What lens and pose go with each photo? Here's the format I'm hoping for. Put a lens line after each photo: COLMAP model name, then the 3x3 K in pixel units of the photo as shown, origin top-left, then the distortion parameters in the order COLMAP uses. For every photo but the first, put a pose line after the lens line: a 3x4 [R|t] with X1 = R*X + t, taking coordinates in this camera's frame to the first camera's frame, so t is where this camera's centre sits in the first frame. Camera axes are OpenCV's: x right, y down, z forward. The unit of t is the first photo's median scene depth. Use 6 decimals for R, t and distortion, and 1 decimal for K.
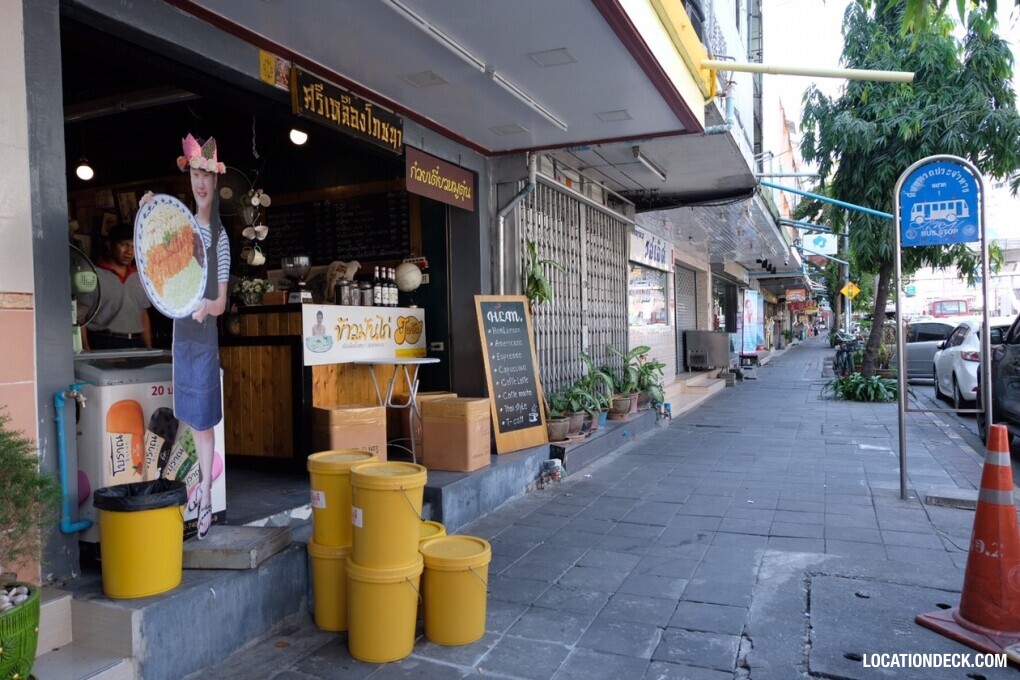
lens RADIAL K [[745.2, 0, 503.3], [0, 745.2, 343.8], [0, 0, 1]] dist [-0.042737, 0.053490]
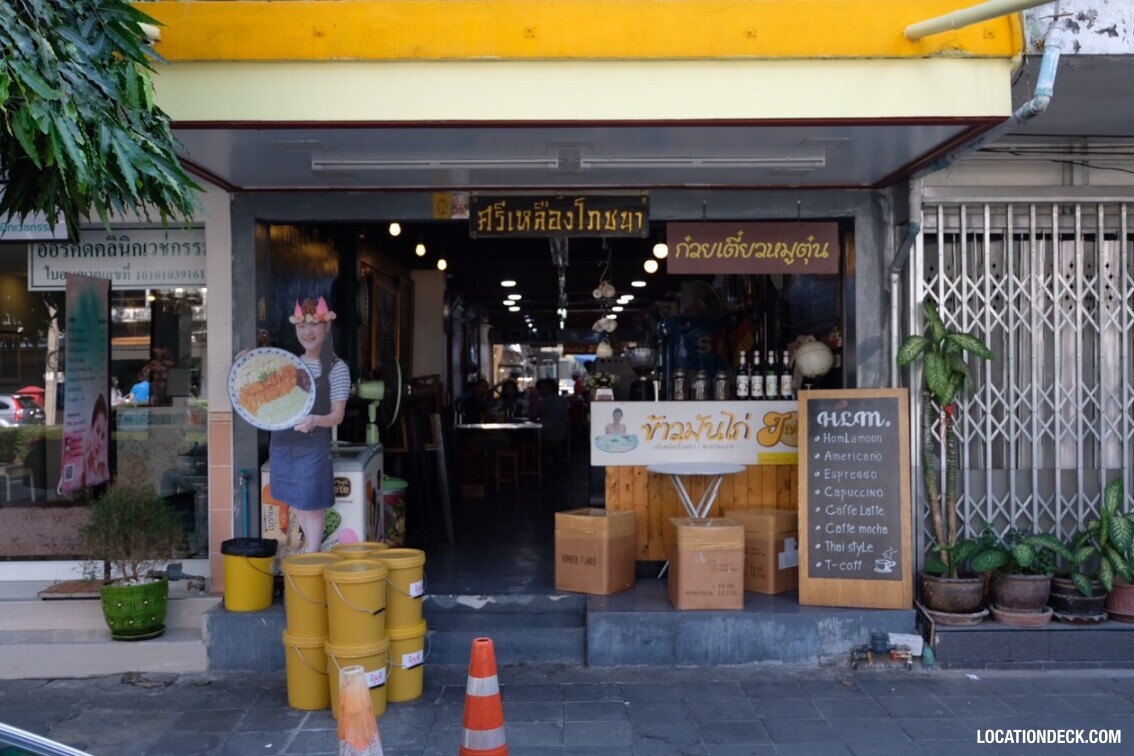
lens RADIAL K [[1048.4, 0, 539.1], [0, 1048.4, 387.8], [0, 0, 1]] dist [-0.033567, 0.000000]
pose [[0.392433, 0.022876, -0.919496, 0.921365], [-0.015374, 0.999714, 0.018310, -0.091568], [0.919652, 0.006951, 0.392673, 0.374771]]
